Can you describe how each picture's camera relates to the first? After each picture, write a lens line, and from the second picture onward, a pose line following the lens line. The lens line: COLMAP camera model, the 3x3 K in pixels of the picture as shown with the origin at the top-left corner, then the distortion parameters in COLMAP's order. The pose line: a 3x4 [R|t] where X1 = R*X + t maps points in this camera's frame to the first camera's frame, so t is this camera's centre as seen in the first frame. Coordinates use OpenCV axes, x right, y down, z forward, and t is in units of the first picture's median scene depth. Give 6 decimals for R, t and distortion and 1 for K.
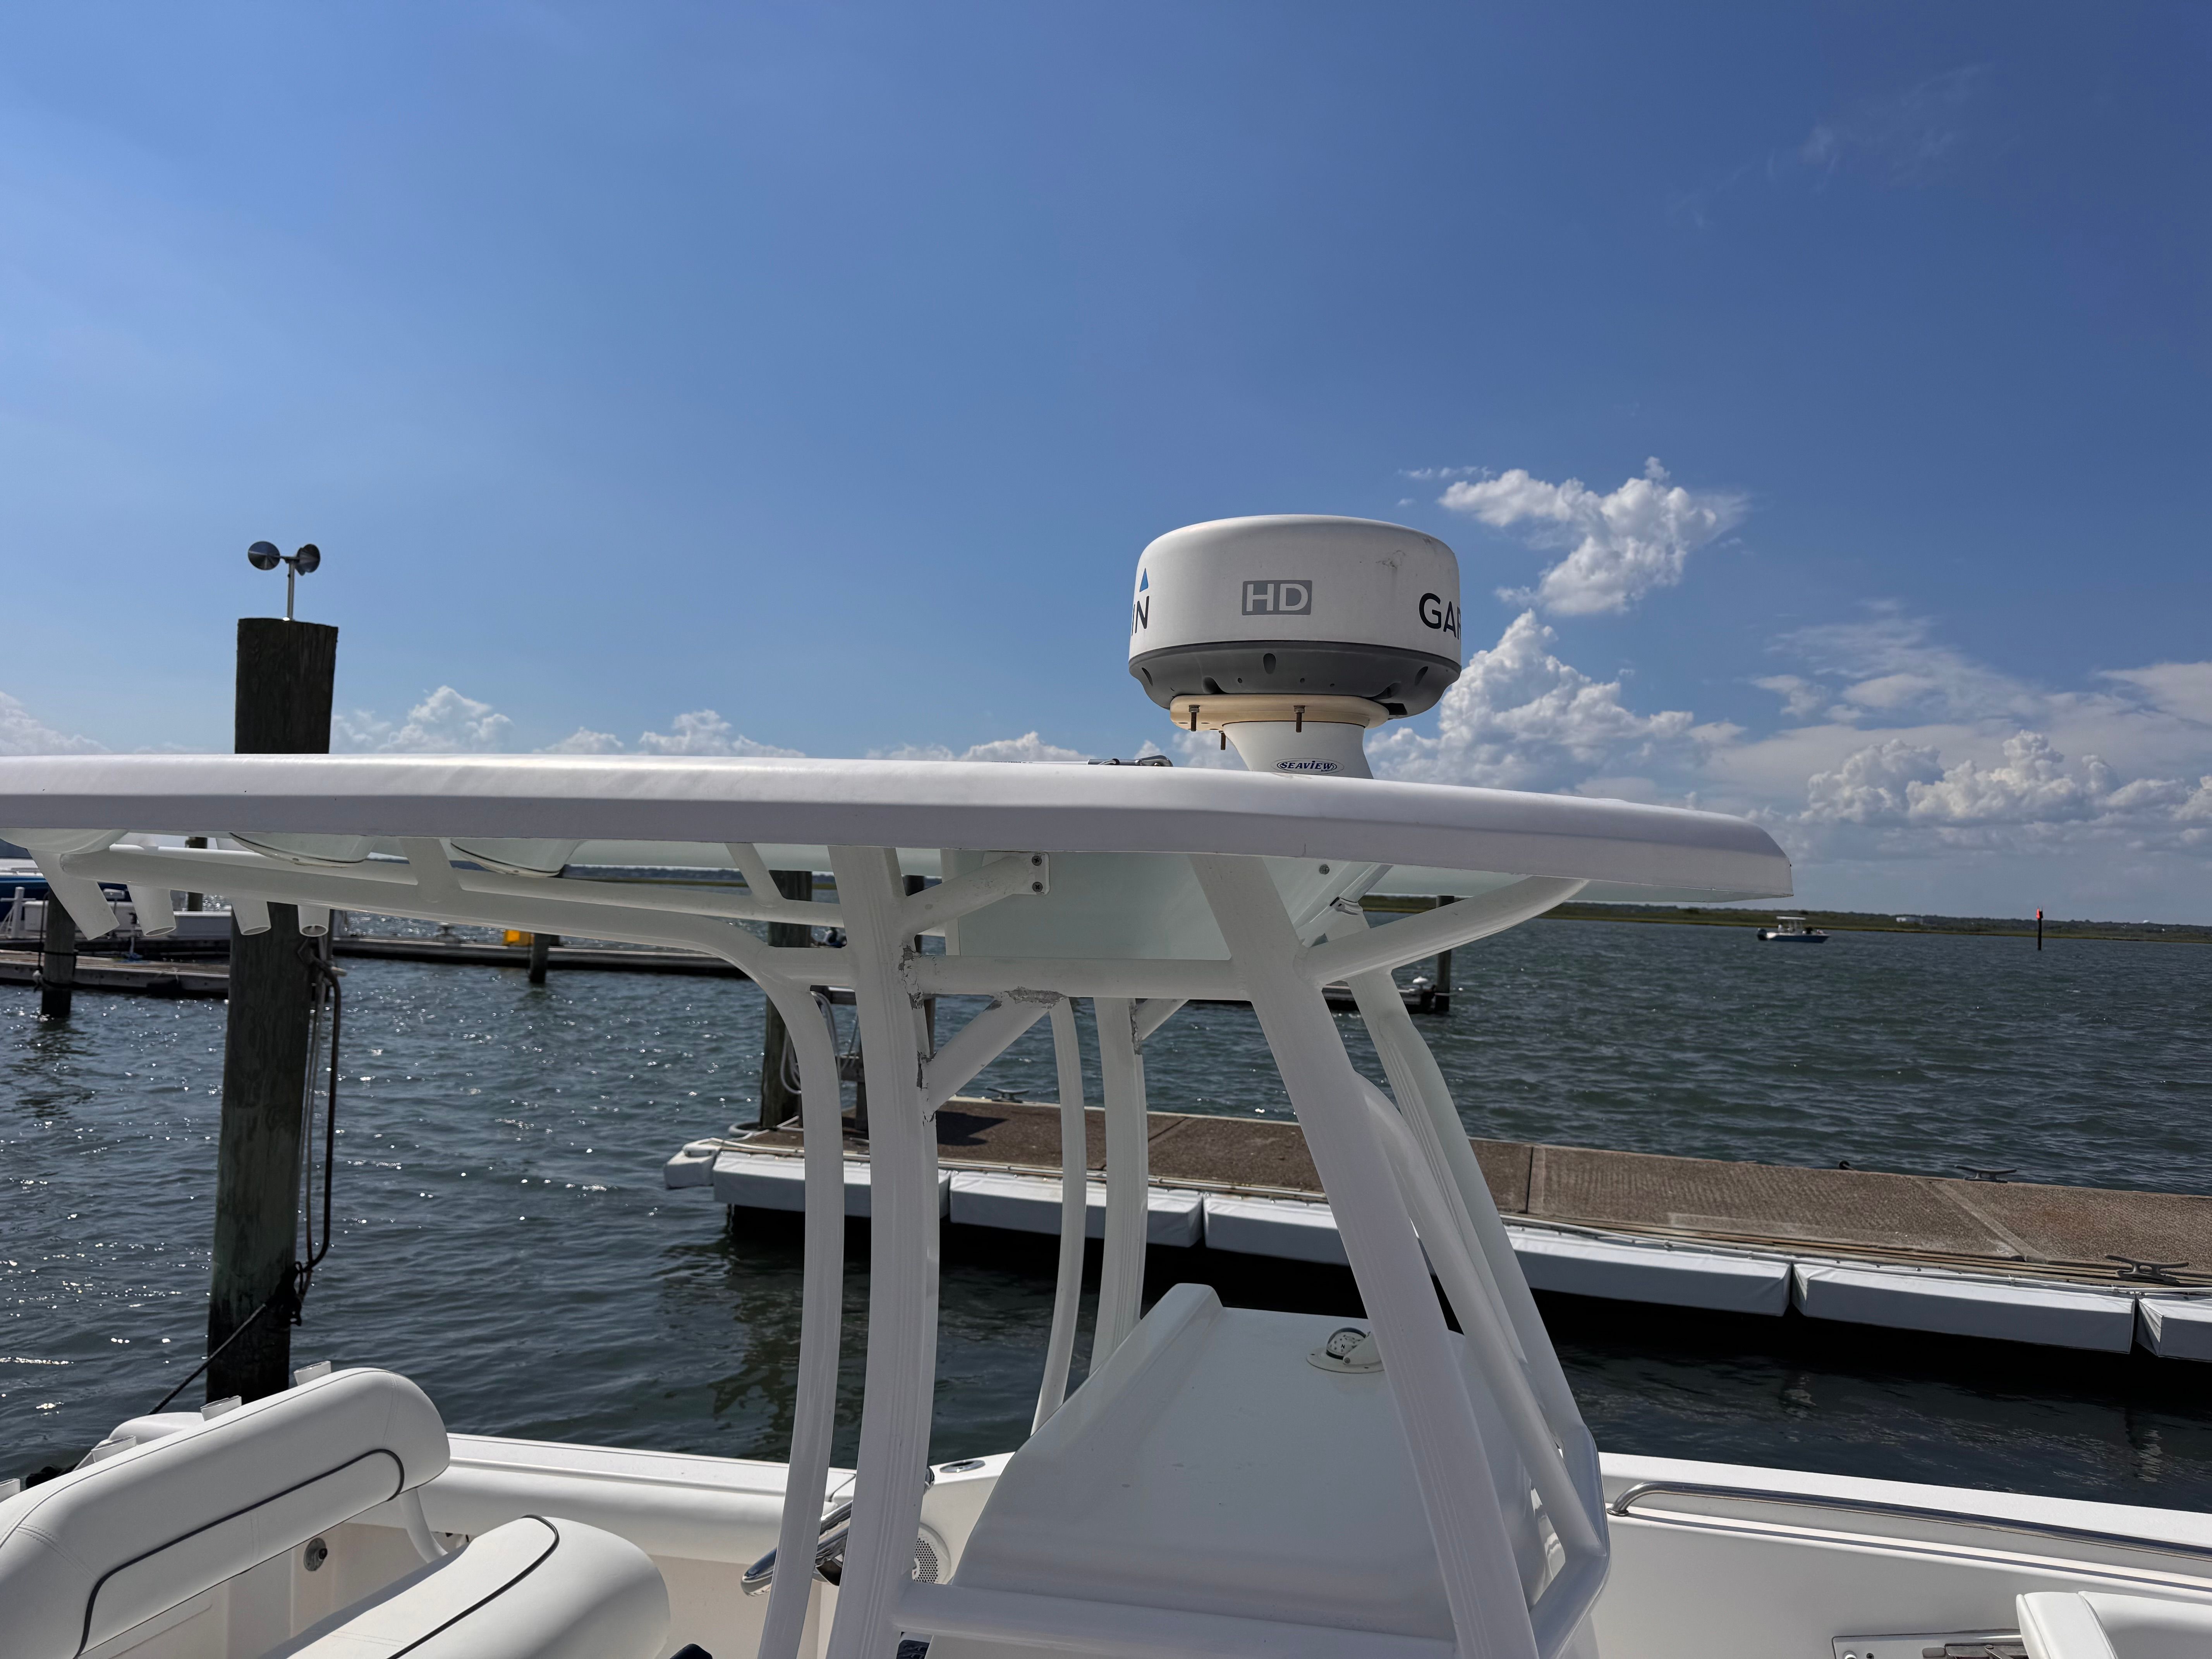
lens RADIAL K [[1573.3, 0, 1097.9], [0, 1573.3, 839.8], [0, 0, 1]] dist [0.102745, -0.129479]
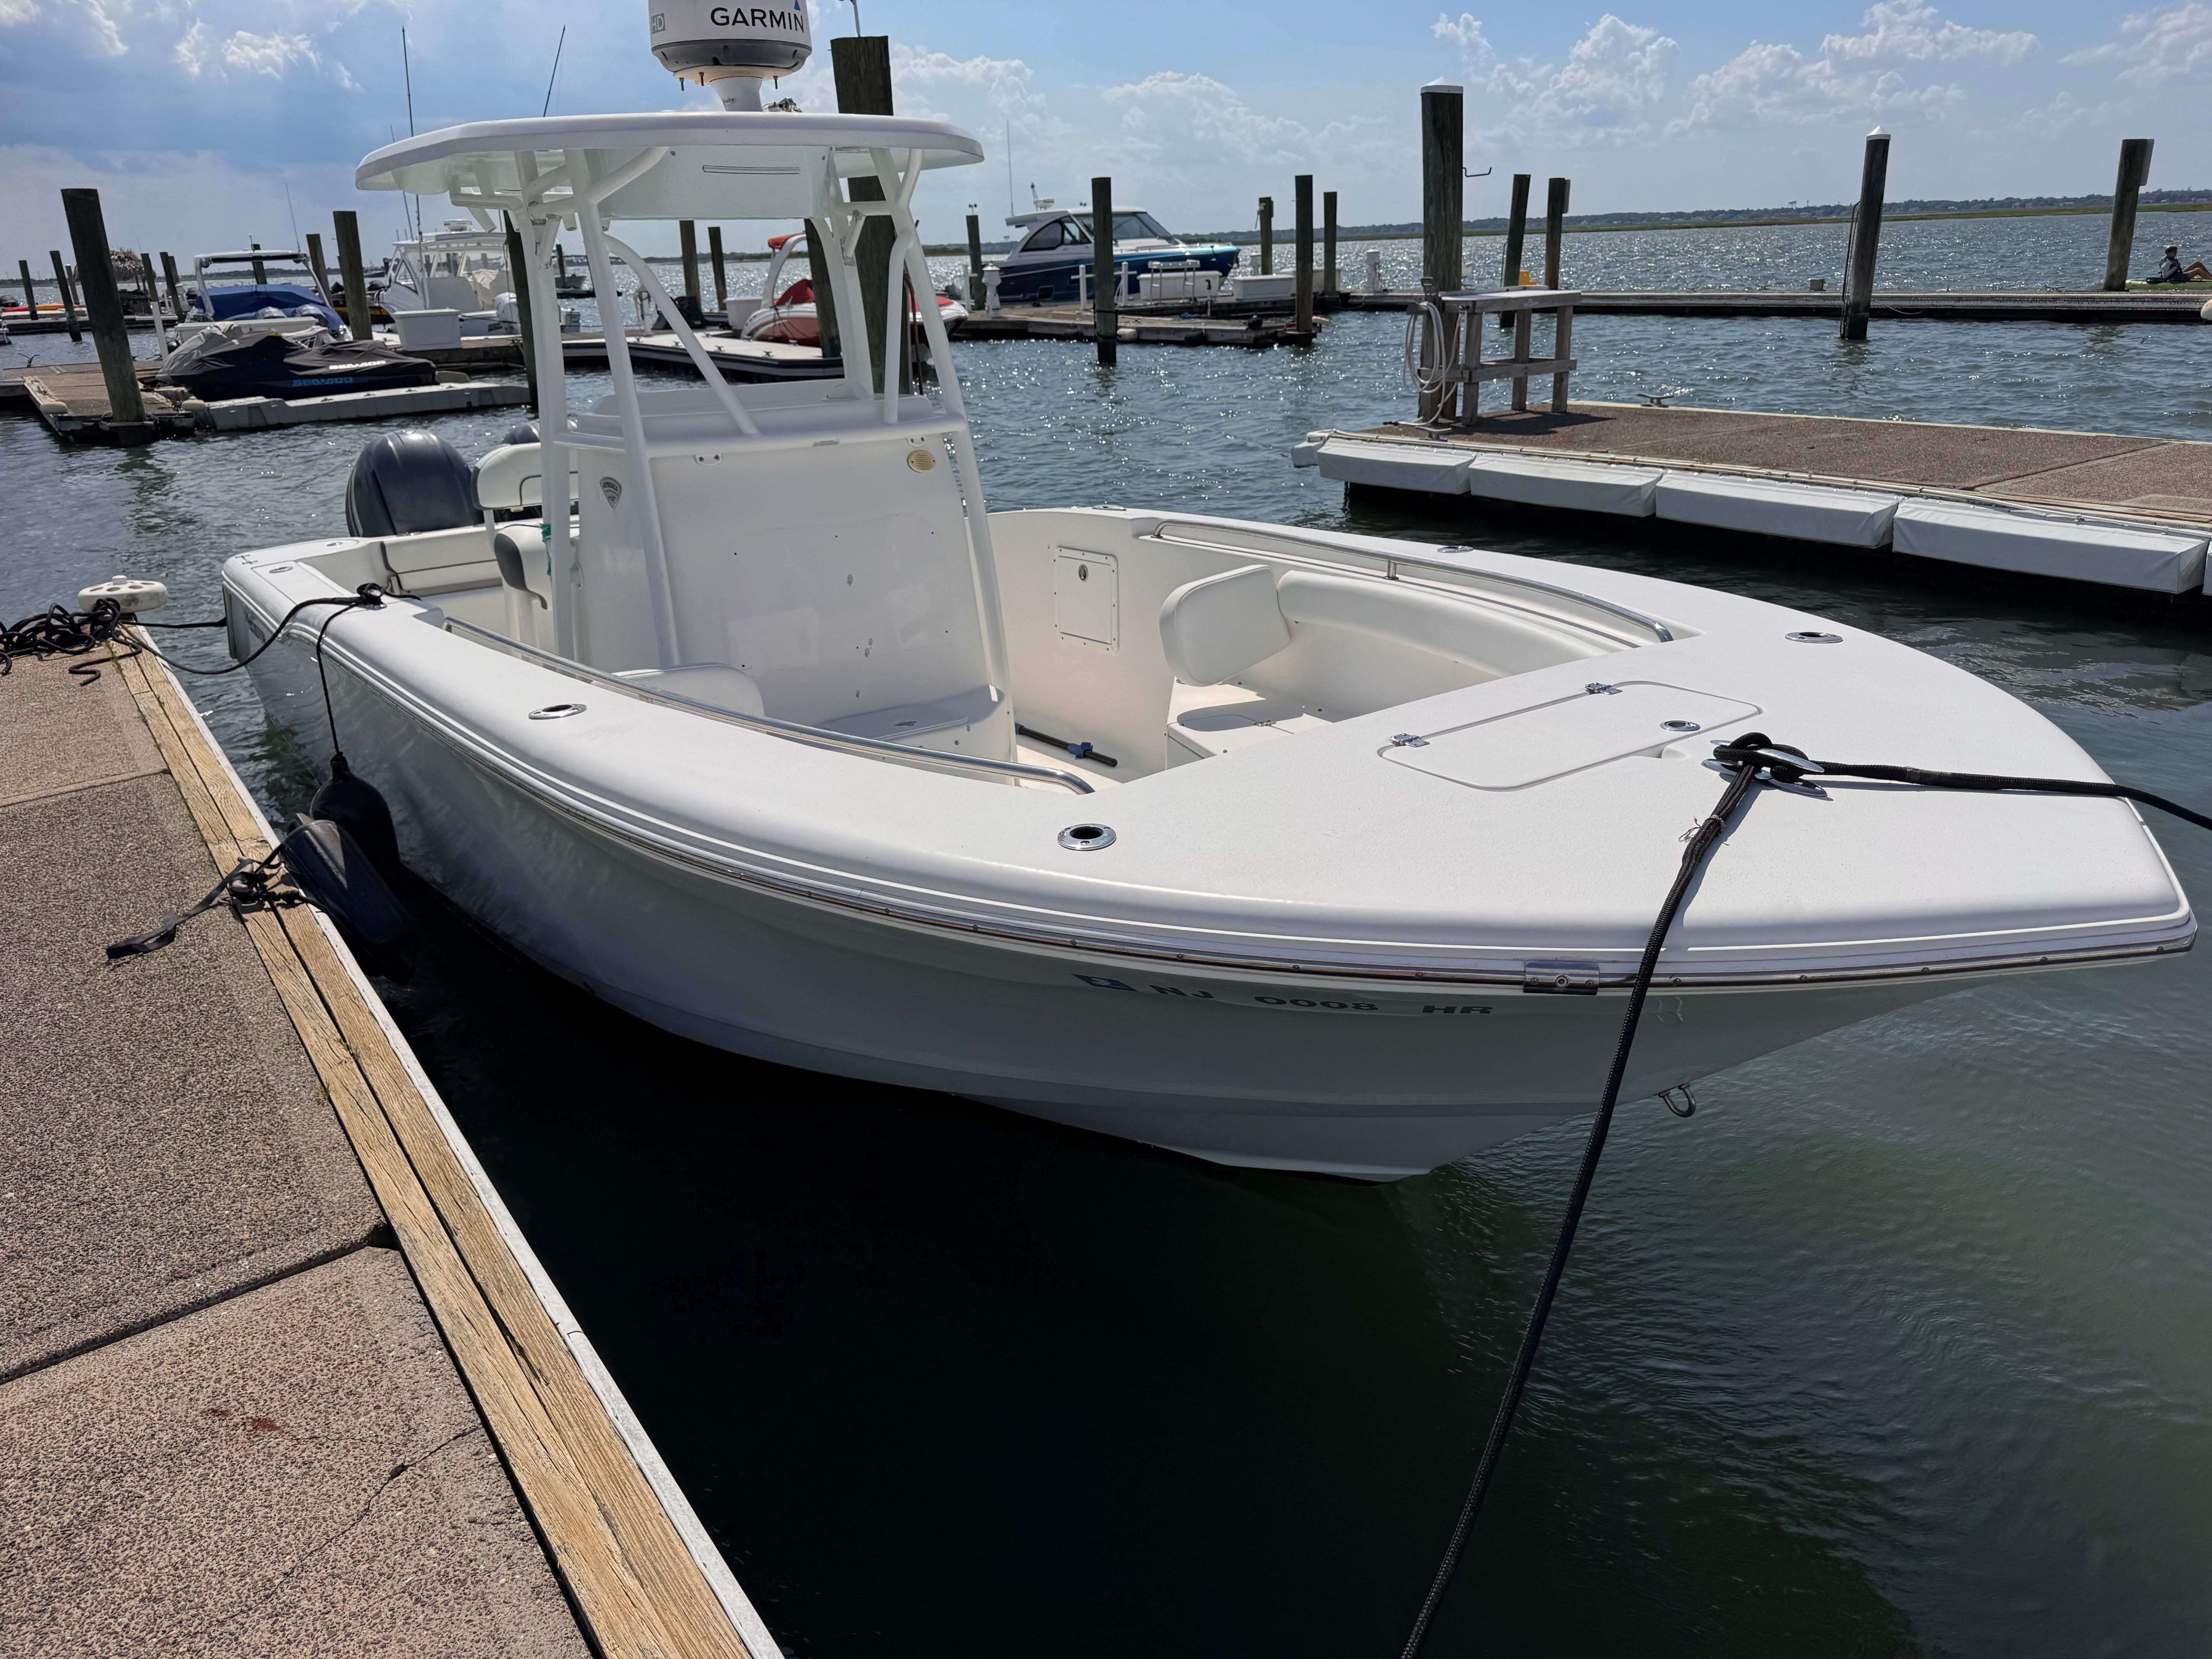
lens RADIAL K [[1652.1, 0, 1106.0], [0, 1652.1, 829.5], [0, 0, 1]] dist [0.019023, -0.036071]
pose [[0.762083, 0.149153, -0.630066, 0.534657], [0.090205, 0.939158, 0.331429, 0.042210], [0.641165, -0.309412, 0.702262, -0.131112]]
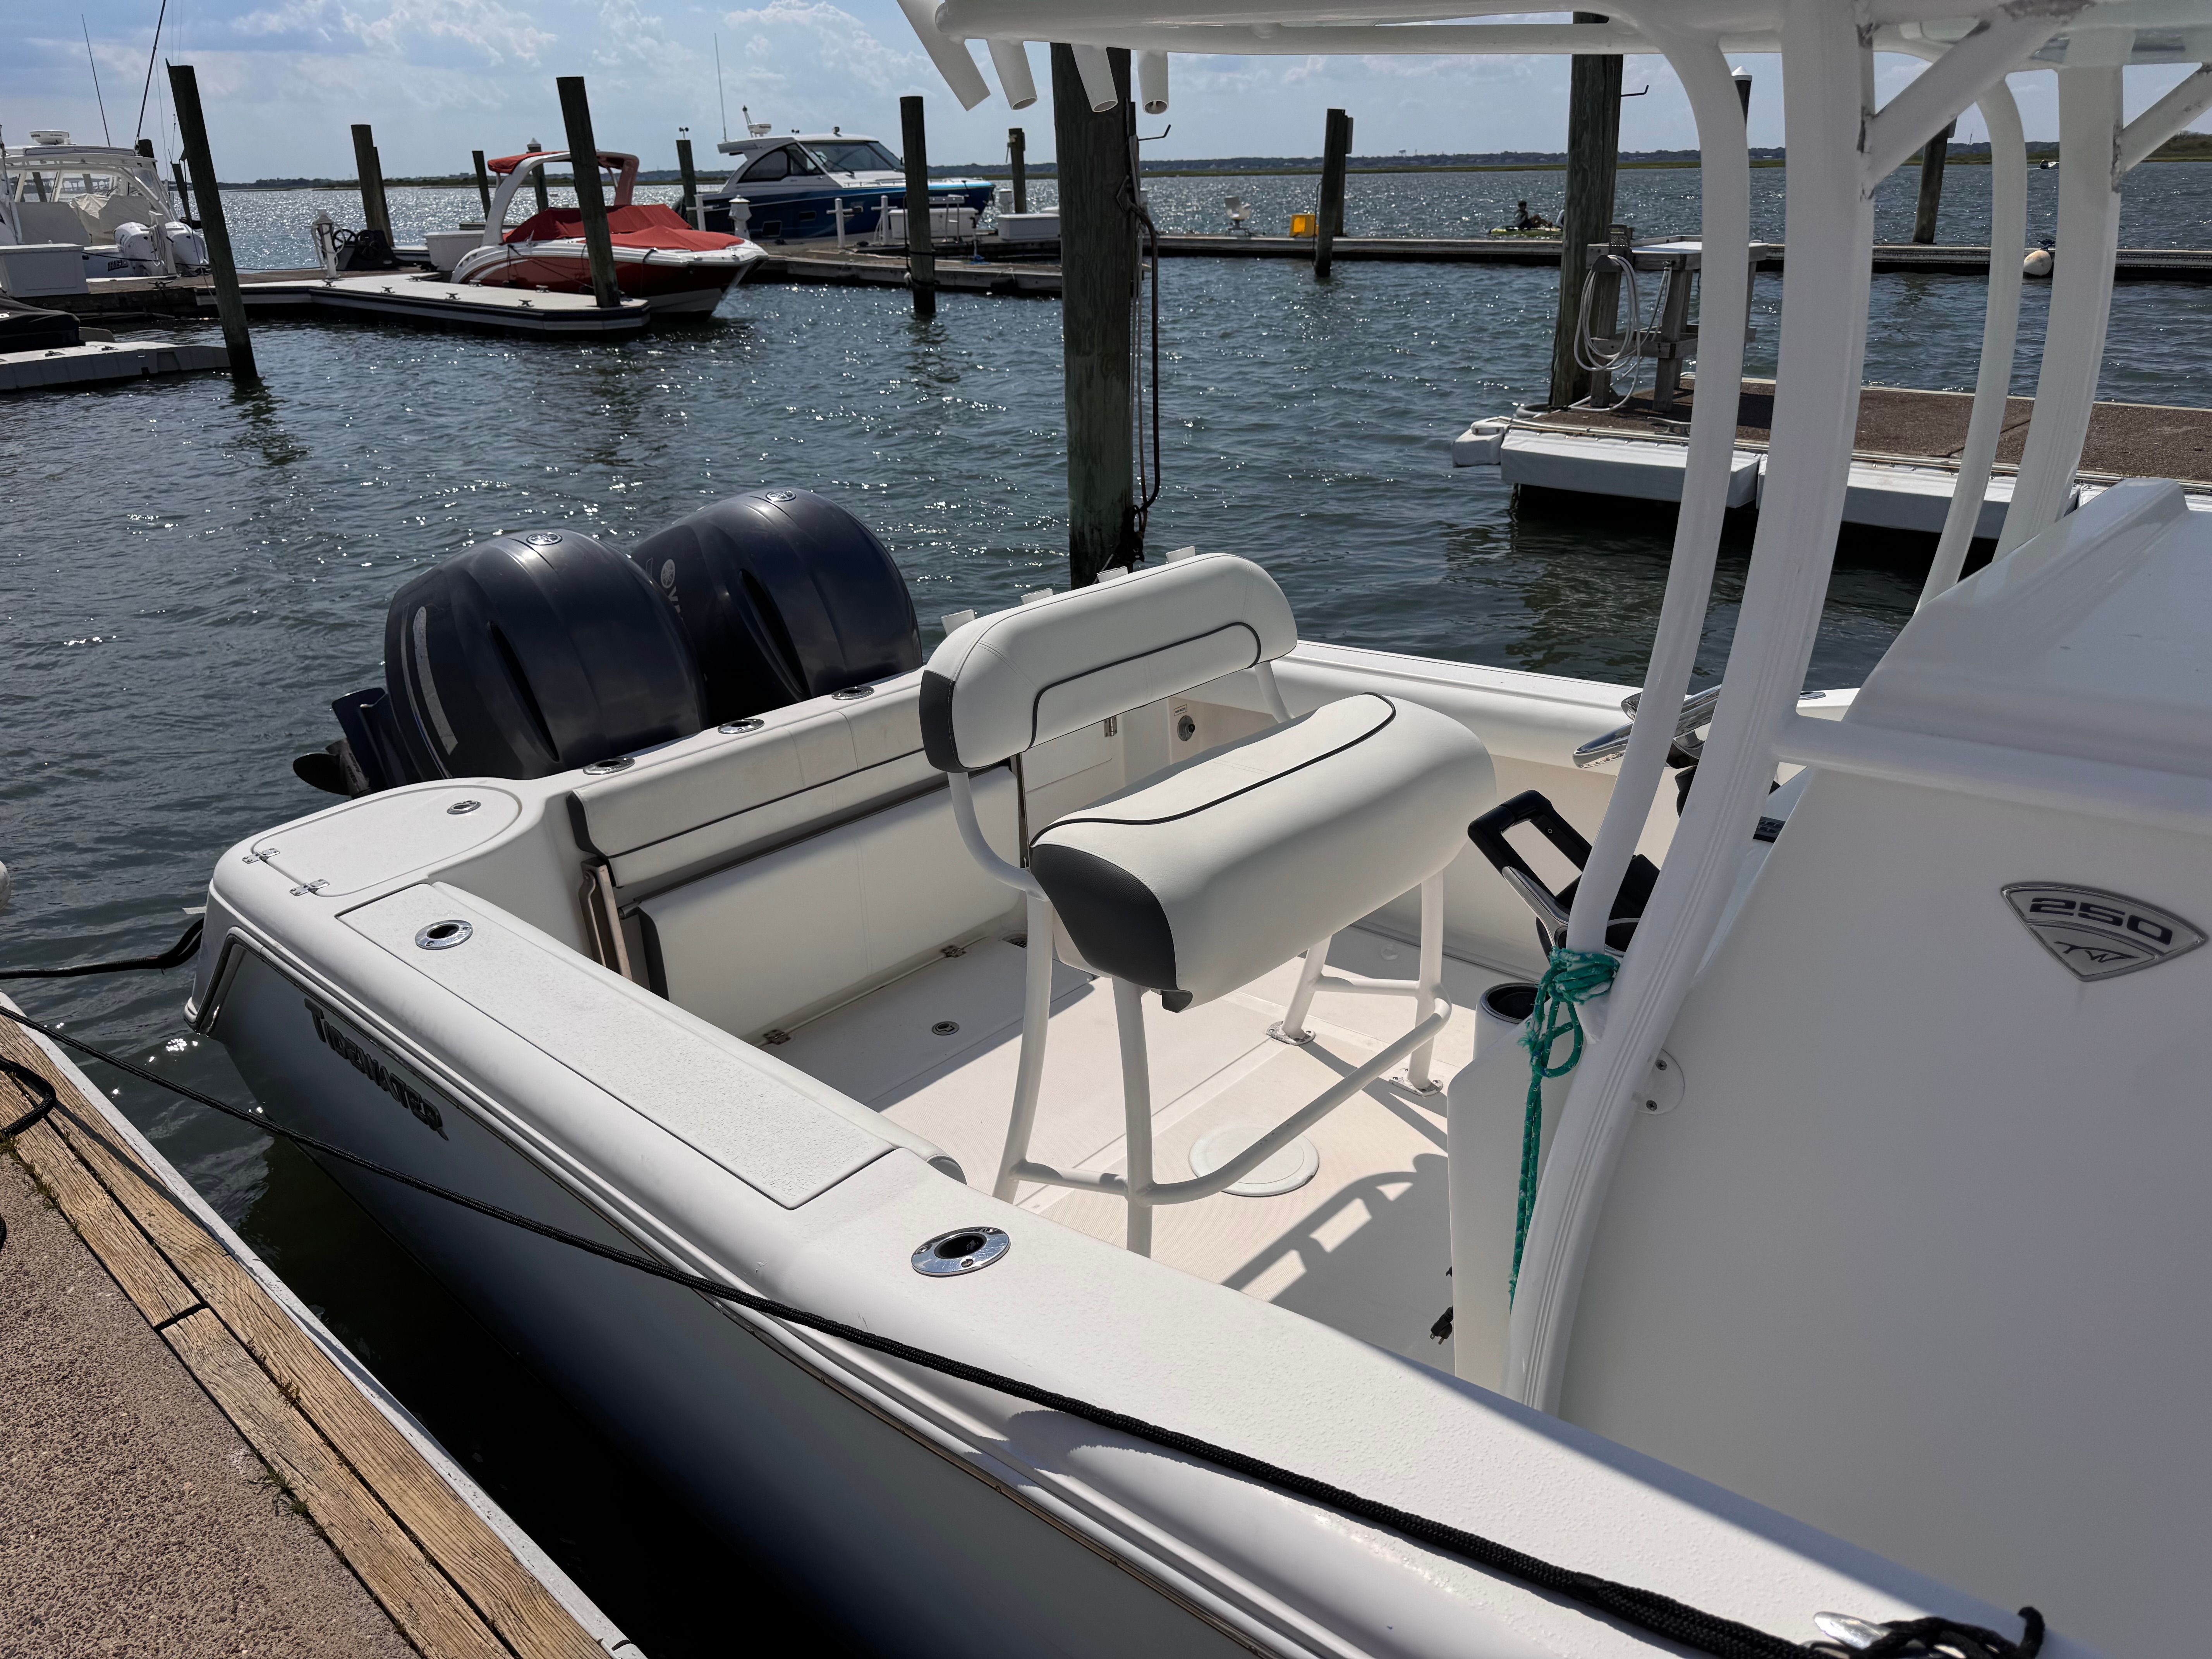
lens RADIAL K [[1580.8, 0, 1106.0], [0, 1580.8, 829.5], [0, 0, 1]] dist [-0.006584, -0.001569]
pose [[0.894088, 0.118996, -0.431794, -0.012608], [0.069065, 0.915902, 0.395416, 0.023323], [0.442534, -0.383359, 0.810679, 0.014212]]
